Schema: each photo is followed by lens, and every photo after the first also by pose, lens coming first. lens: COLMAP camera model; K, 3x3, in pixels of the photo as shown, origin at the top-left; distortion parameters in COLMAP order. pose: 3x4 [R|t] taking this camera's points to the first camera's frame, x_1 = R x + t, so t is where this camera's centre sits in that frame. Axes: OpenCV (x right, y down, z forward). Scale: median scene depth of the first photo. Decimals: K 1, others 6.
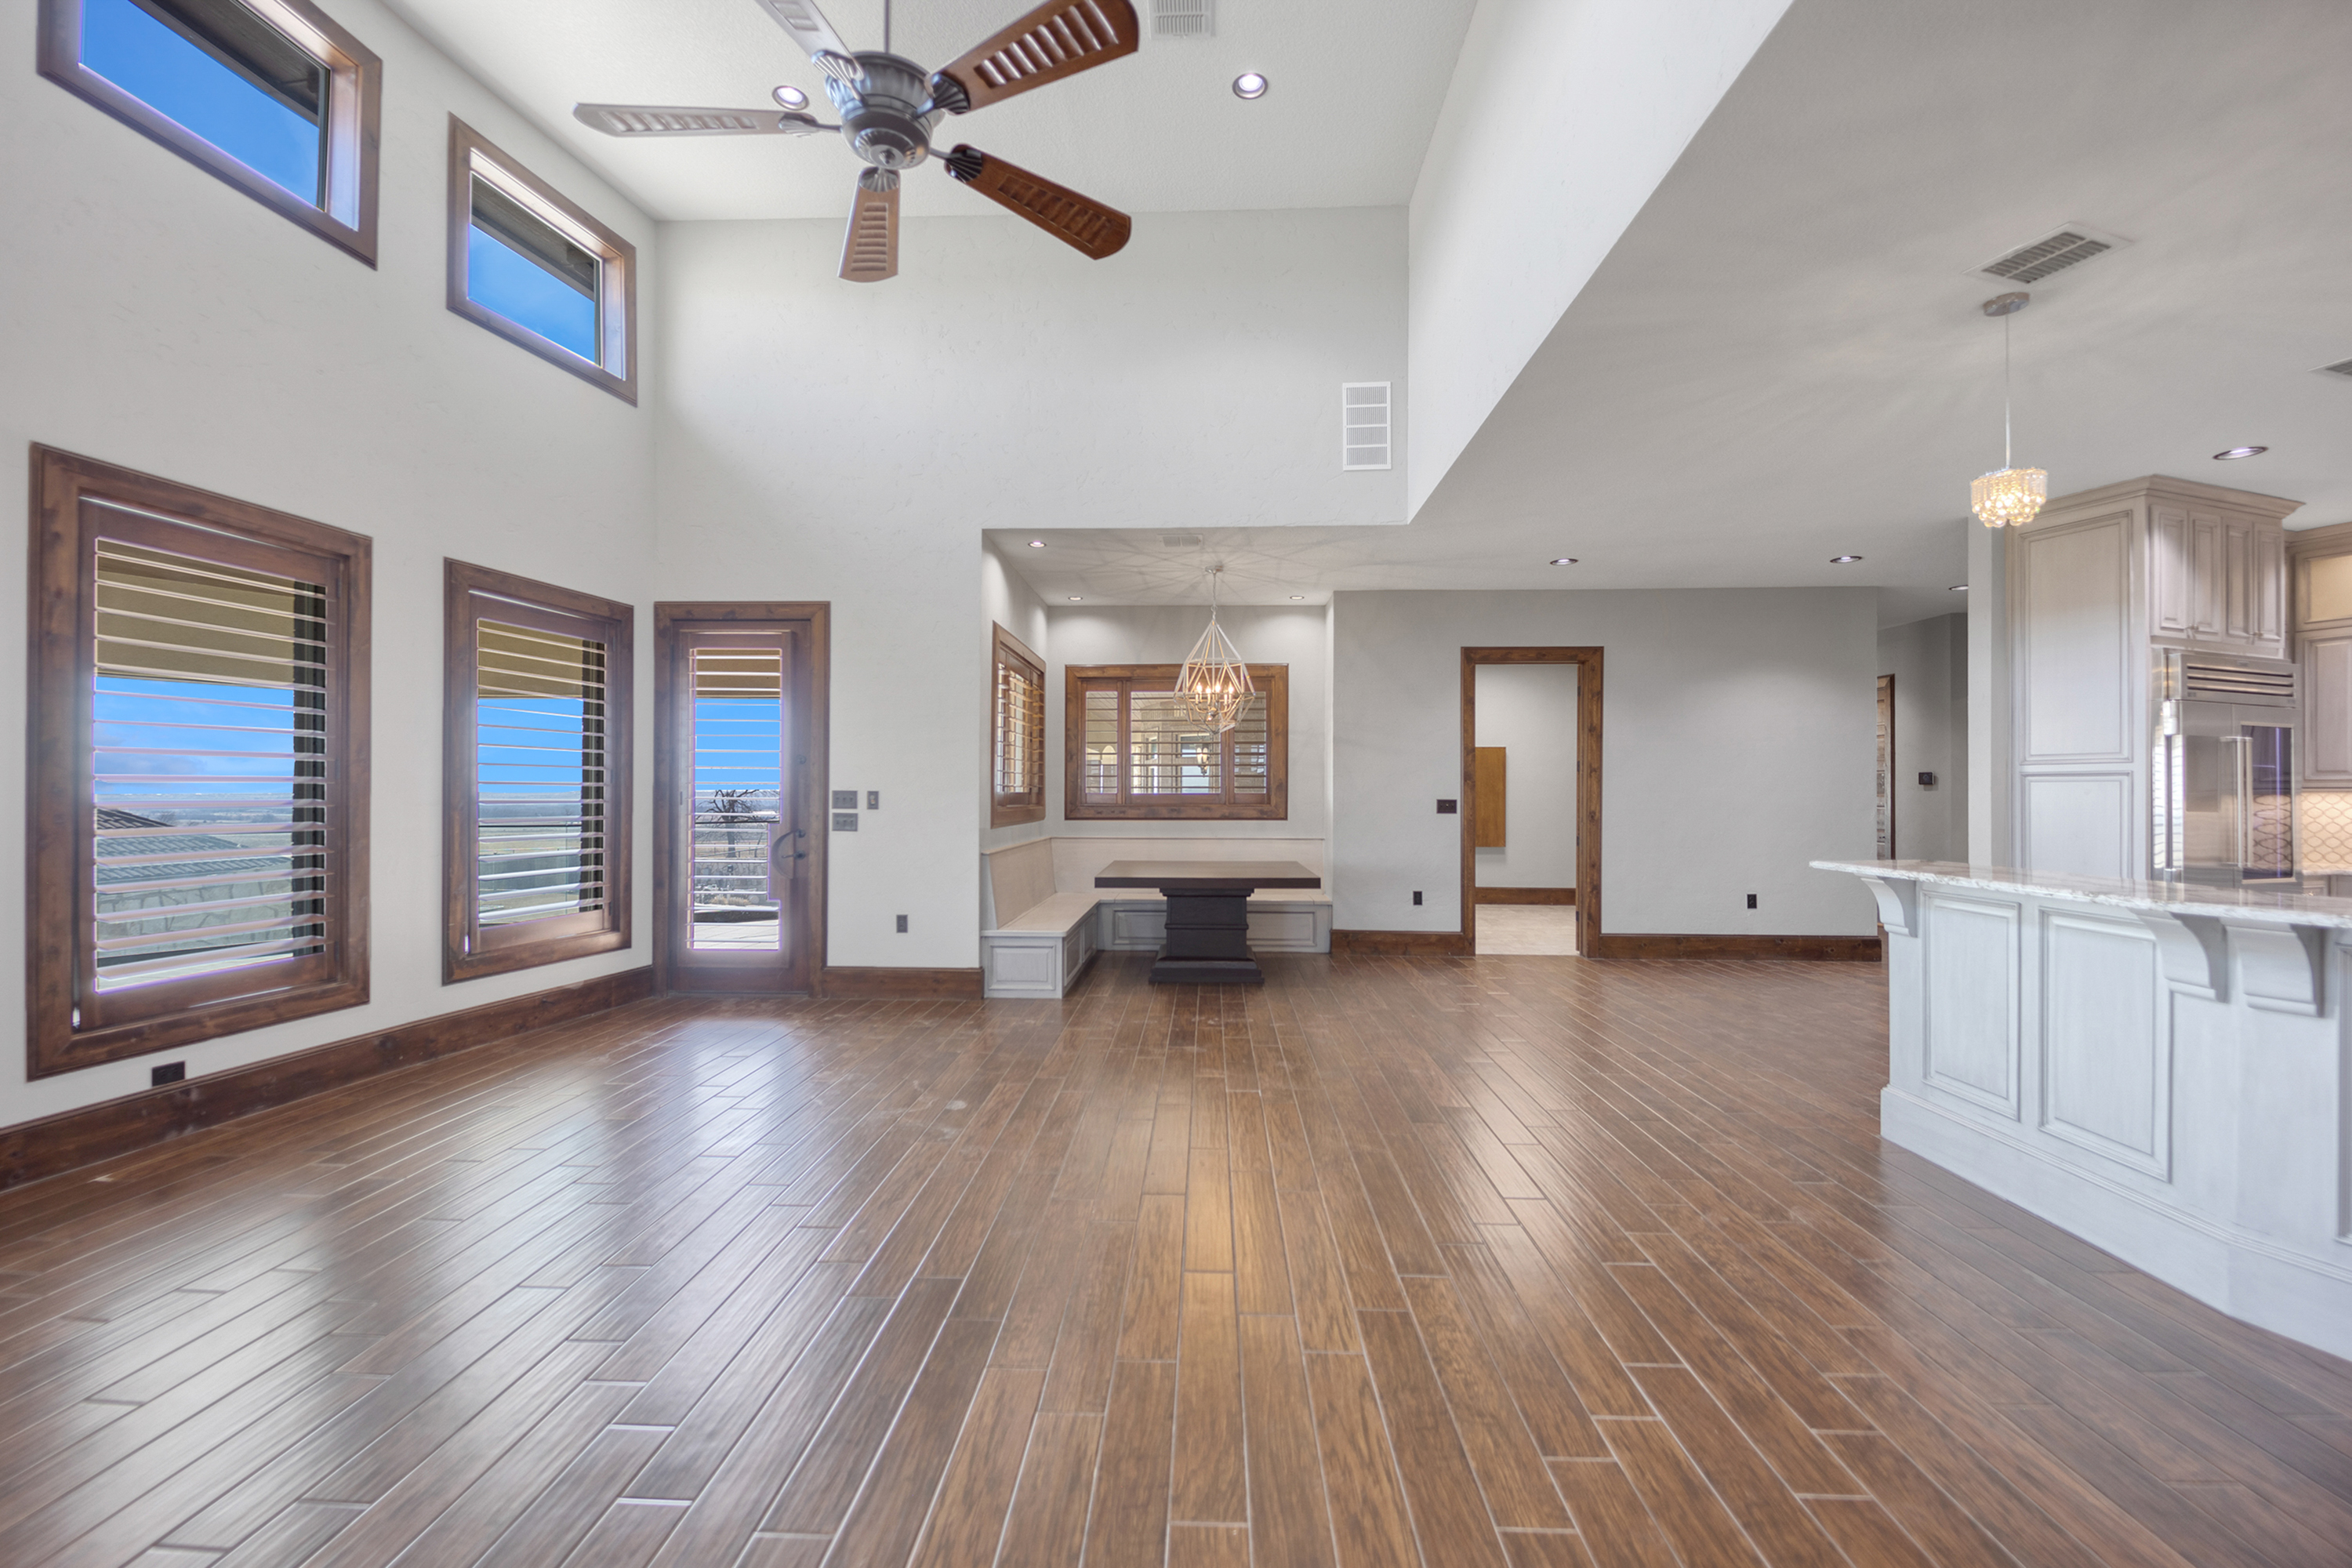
lens RADIAL K [[944.2, 0, 1196.9], [0, 944.2, 792.9], [0, 0, 1]] dist [-0.013618, -0.001071]
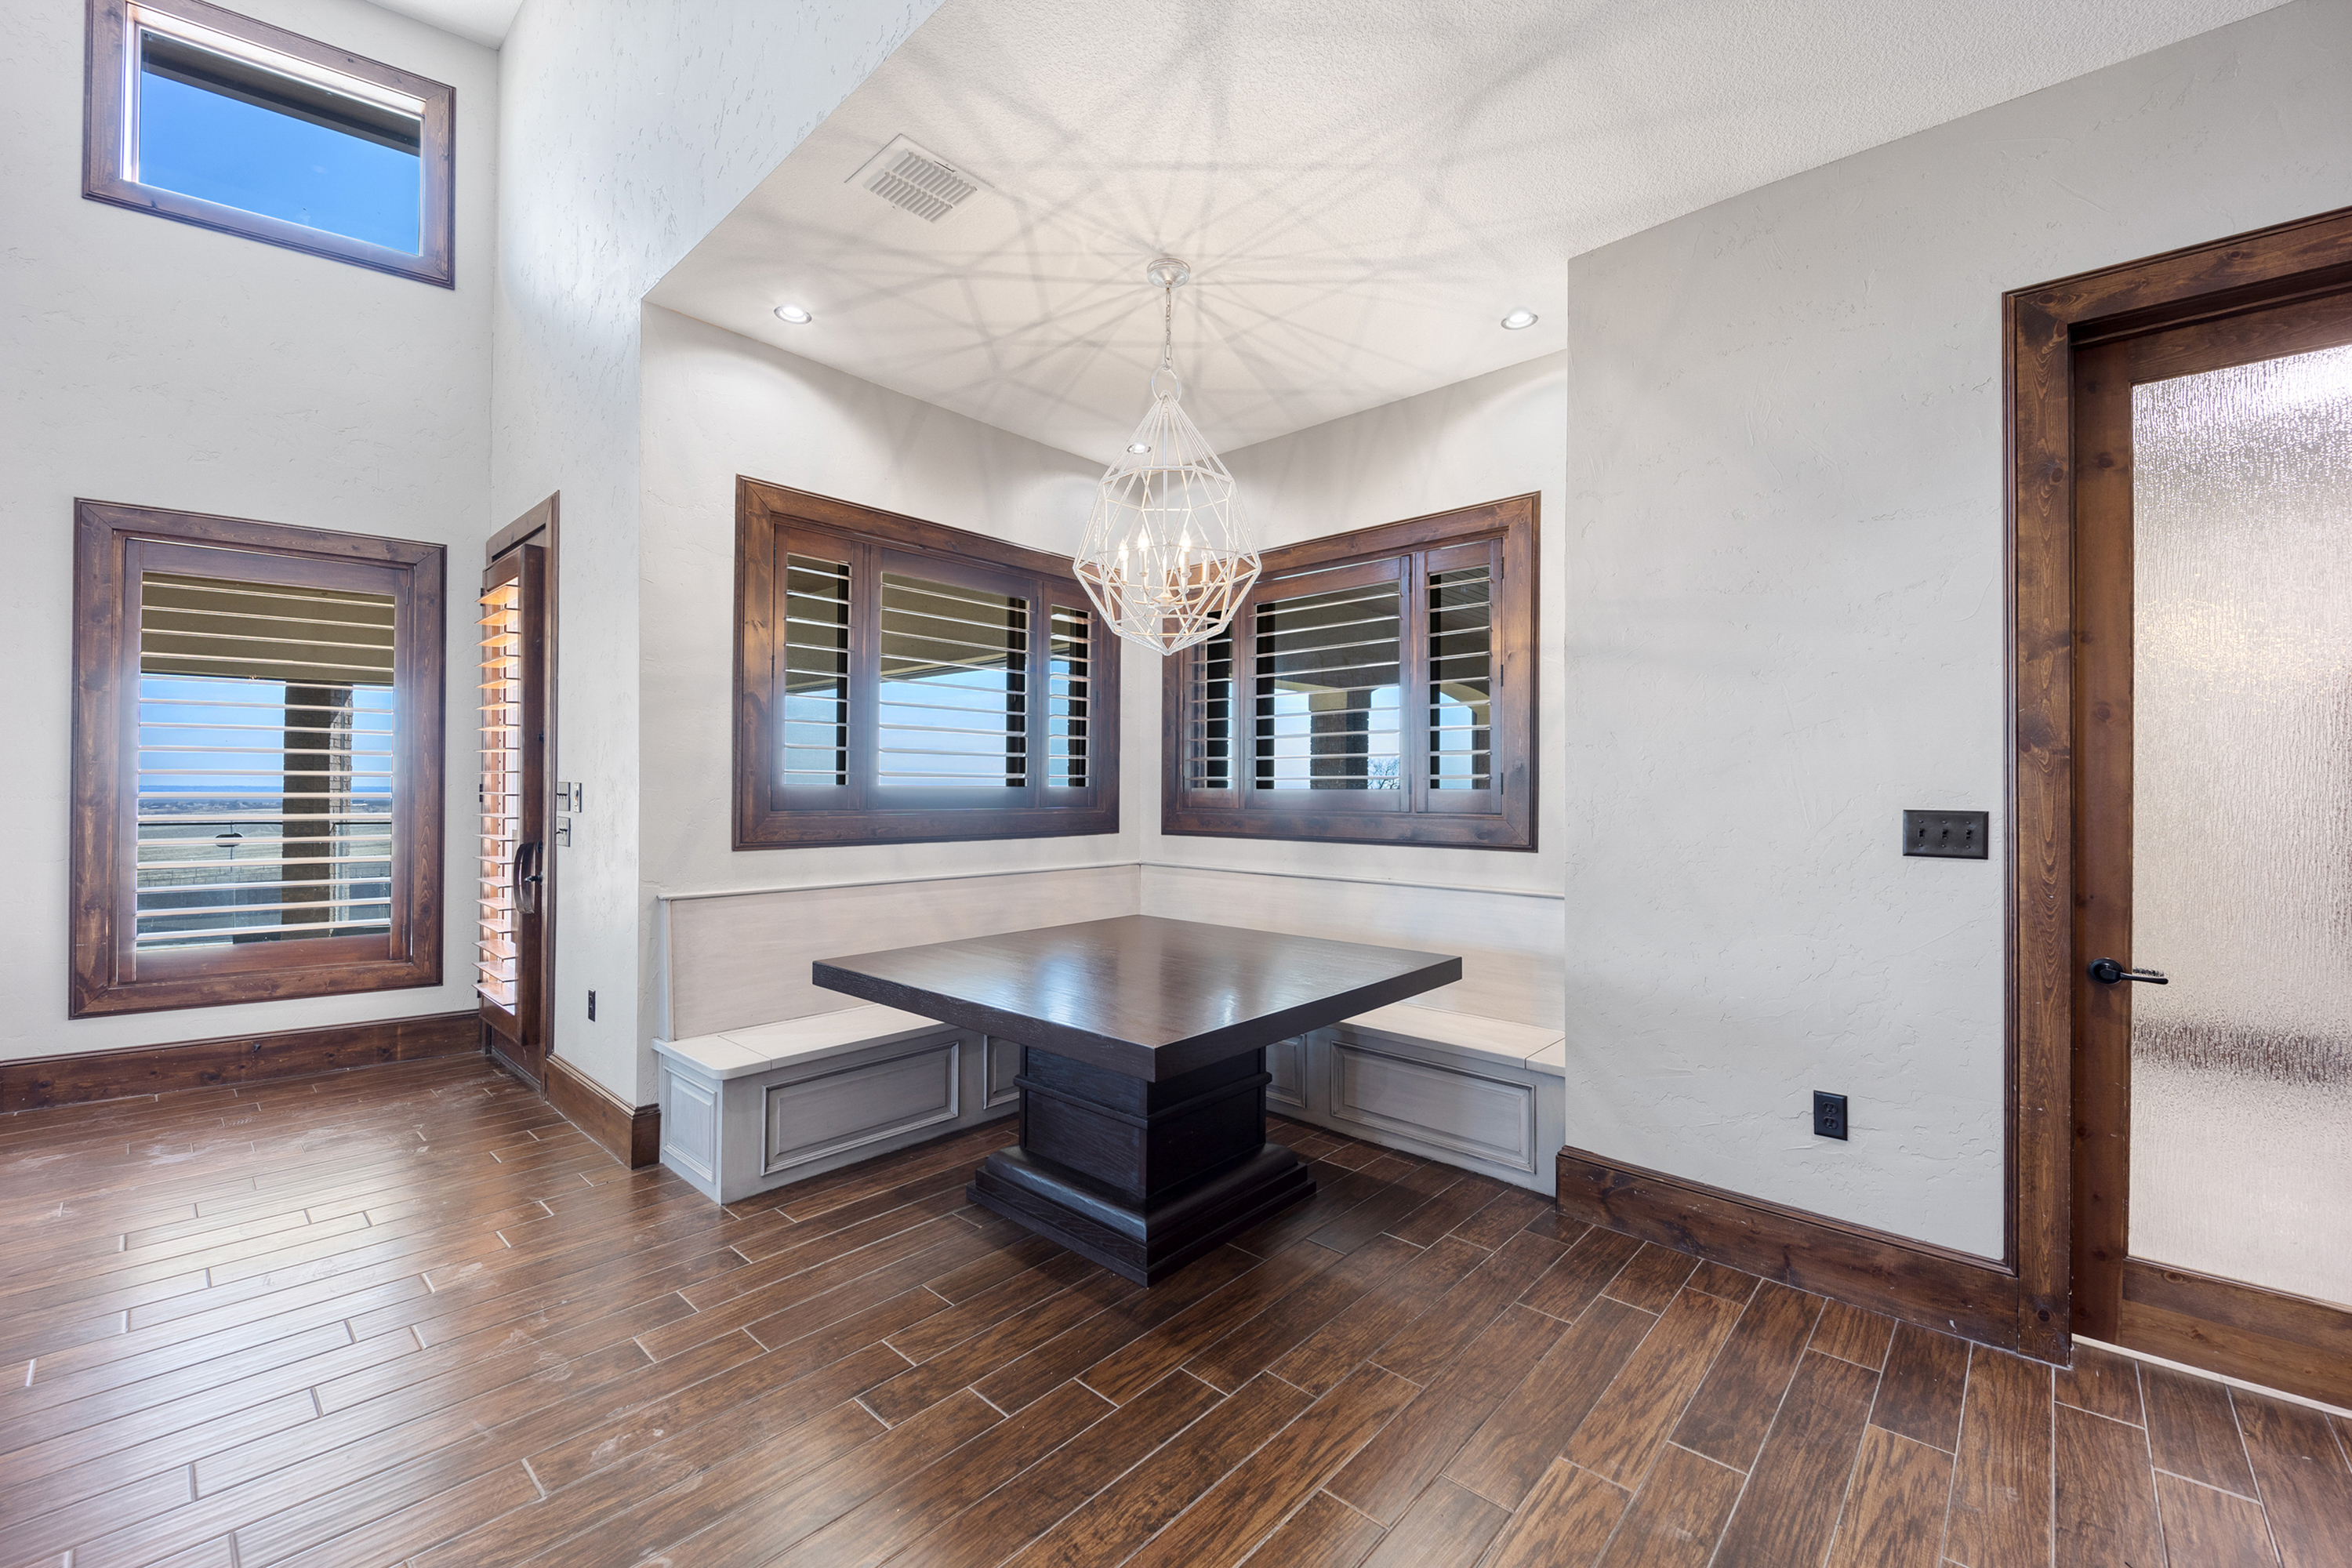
lens RADIAL K [[944.2, 0, 1188.6], [0, 944.2, 788.6], [0, 0, 1]] dist [-0.013618, -0.001071]
pose [[0.751463, 0.000130, -0.659775, 0.357035], [-0.001717, 0.999997, -0.001759, 0.001806], [0.659773, 0.002455, 0.751461, 0.782401]]
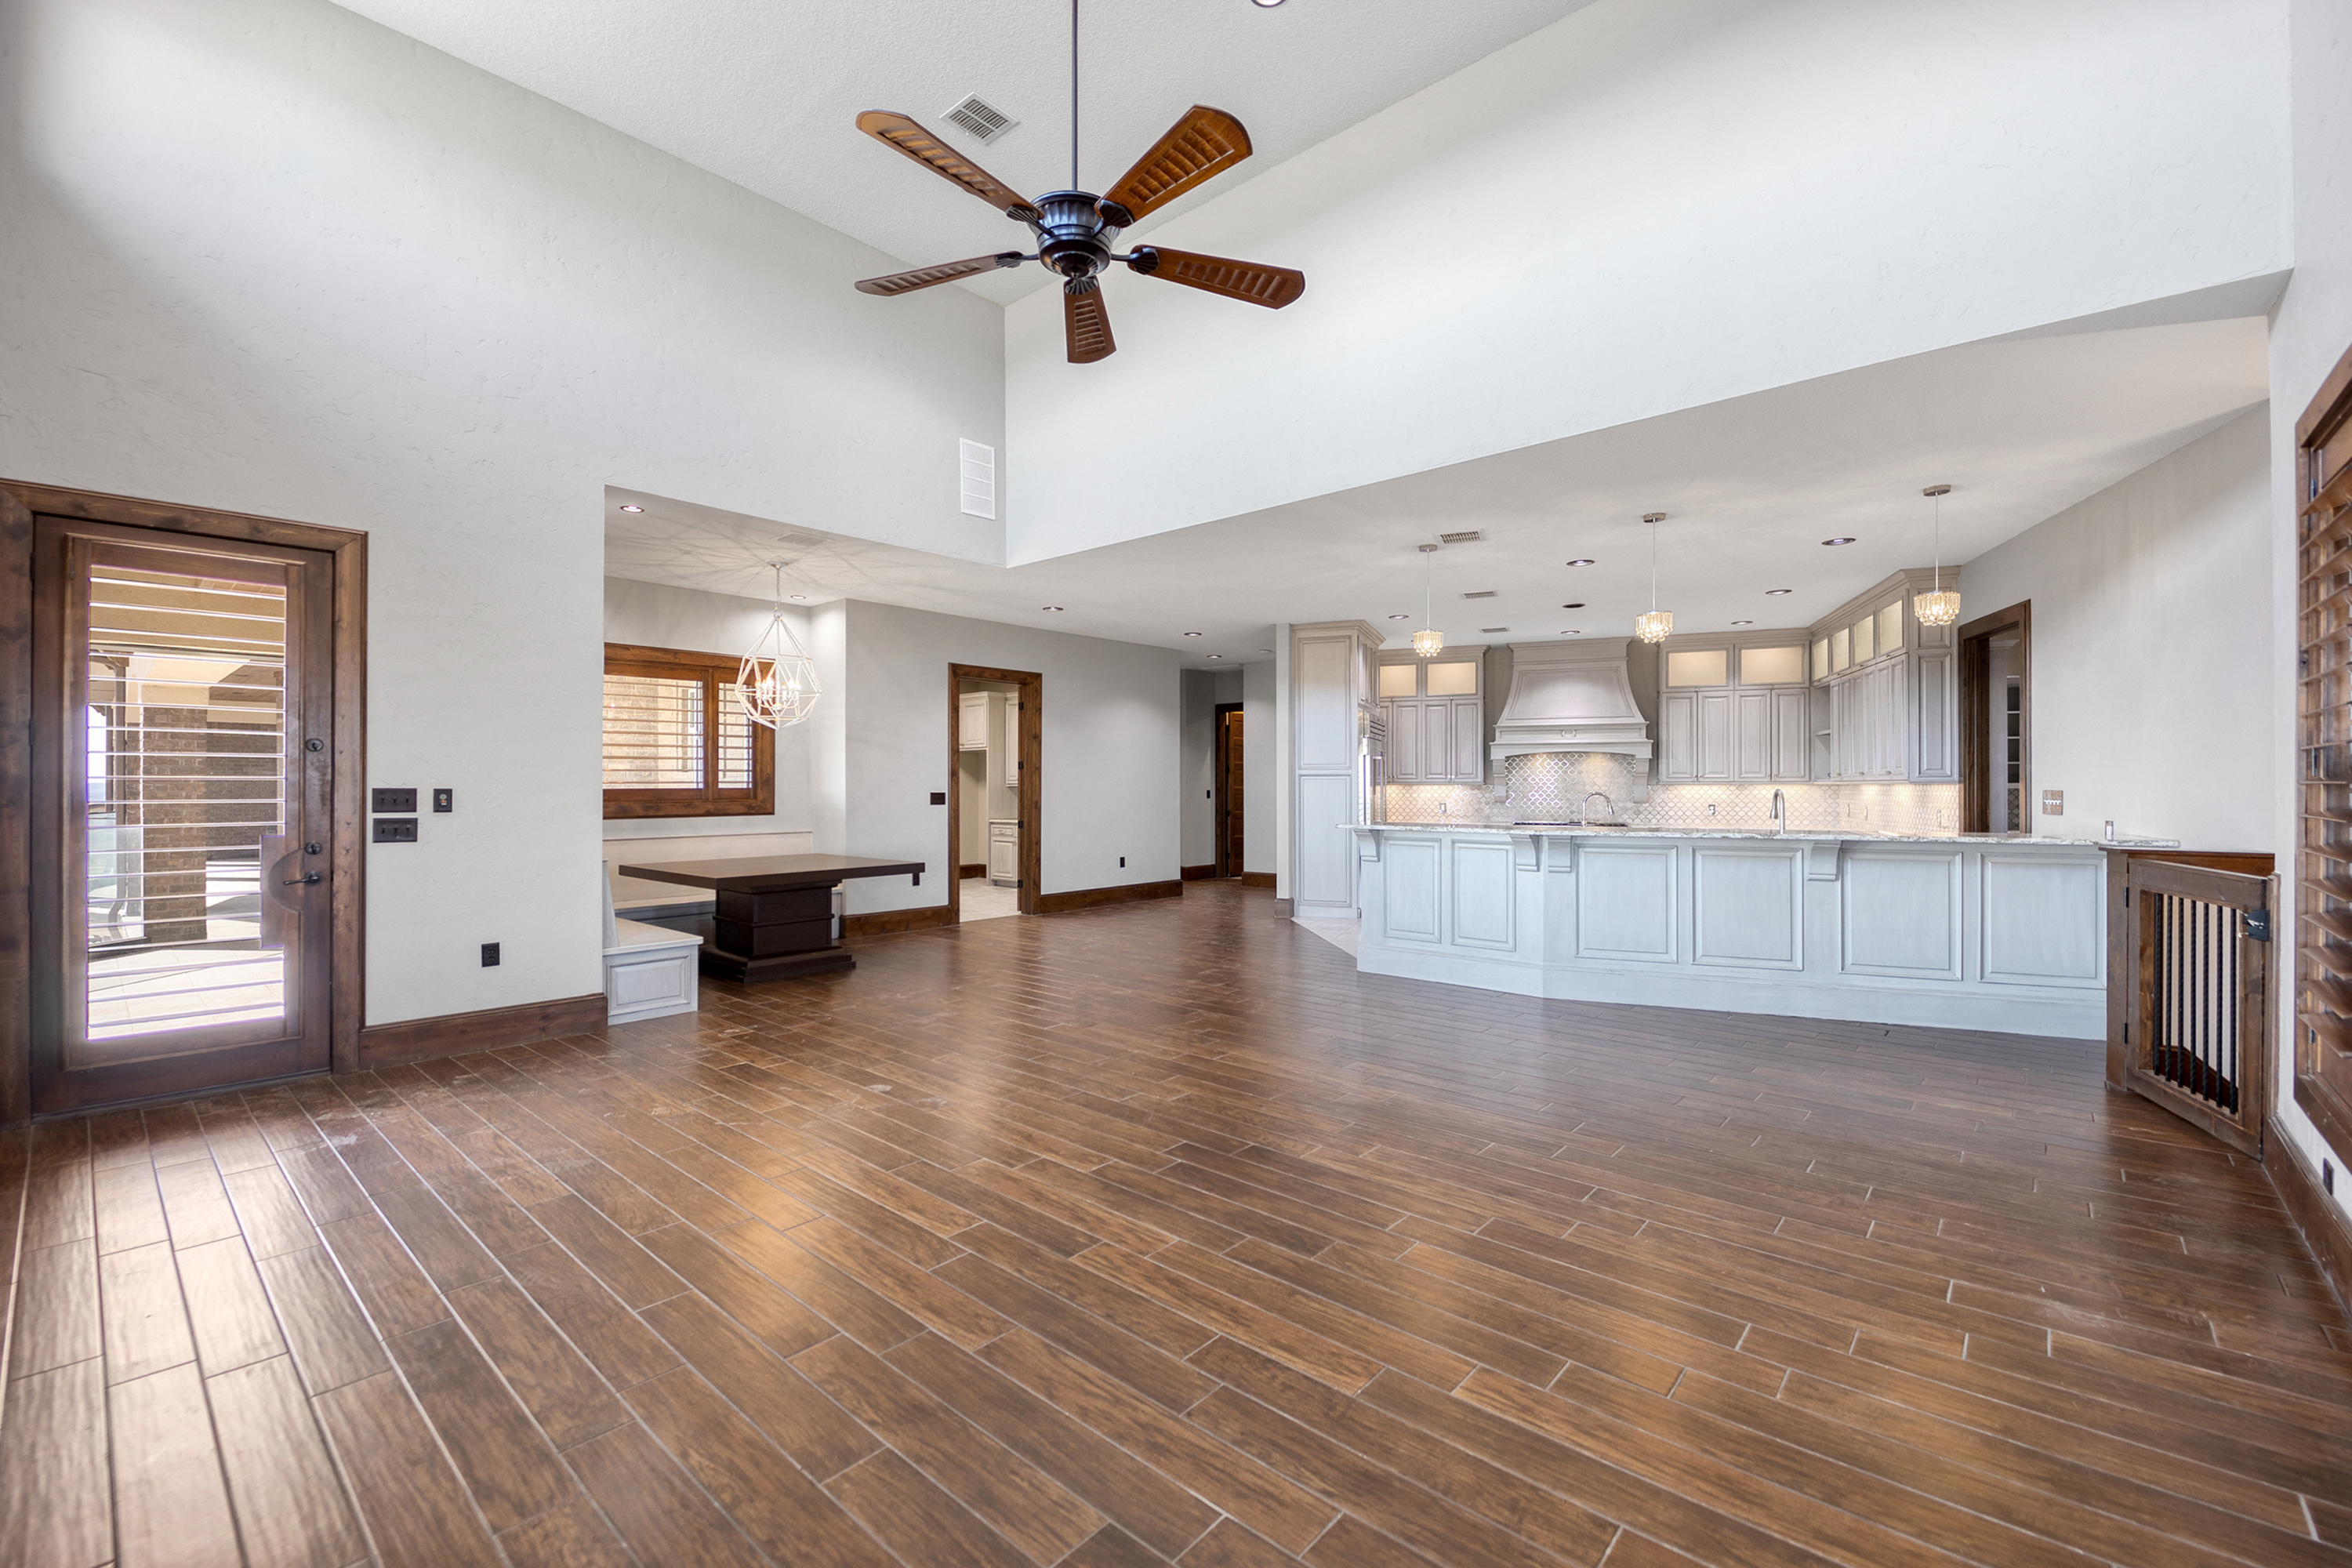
lens RADIAL K [[944.2, 0, 1151.0], [0, 944.2, 786.9], [0, 0, 1]] dist [-0.013618, -0.001071]
pose [[0.642200, -0.005000, 0.766521, -0.556962], [0.003060, 0.999987, 0.003959, -0.004661], [-0.766531, -0.000197, 0.642207, 0.061651]]
